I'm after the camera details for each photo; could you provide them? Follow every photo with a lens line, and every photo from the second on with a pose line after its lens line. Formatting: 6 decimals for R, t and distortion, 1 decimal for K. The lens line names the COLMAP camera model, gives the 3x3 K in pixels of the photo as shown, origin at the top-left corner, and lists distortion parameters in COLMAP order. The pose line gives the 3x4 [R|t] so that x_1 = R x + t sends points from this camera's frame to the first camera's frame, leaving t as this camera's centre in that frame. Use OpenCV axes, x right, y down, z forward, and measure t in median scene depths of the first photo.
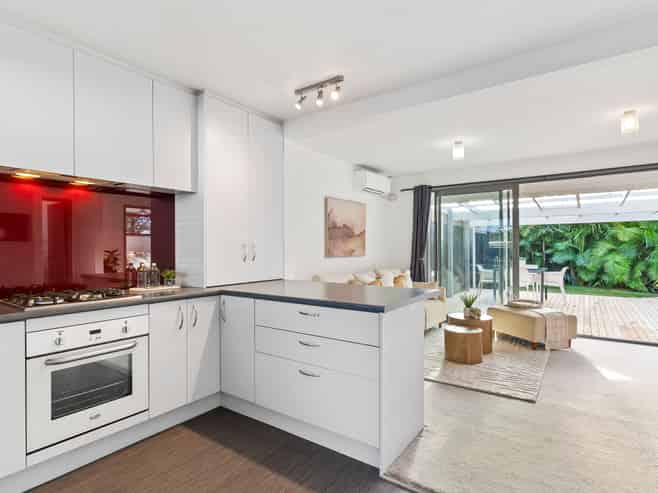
lens RADIAL K [[360.1, 0, 308.5], [0, 360.1, 250.1], [0, 0, 1]] dist [0.002816, 0.000888]
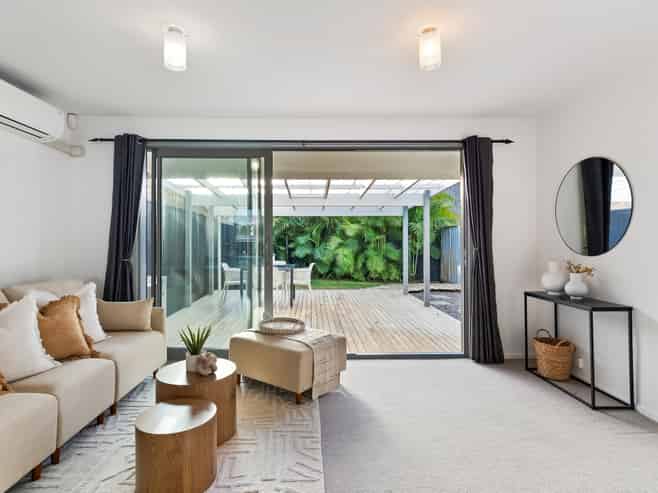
lens RADIAL K [[367.0, 0, 331.4], [0, 367.0, 236.2], [0, 0, 1]] dist [0.005434, 0.000332]
pose [[0.755239, 0.011819, 0.655342, 0.123375], [0.002559, 0.999777, -0.020979, -0.000554], [-0.655444, 0.017521, 0.755041, 0.236618]]
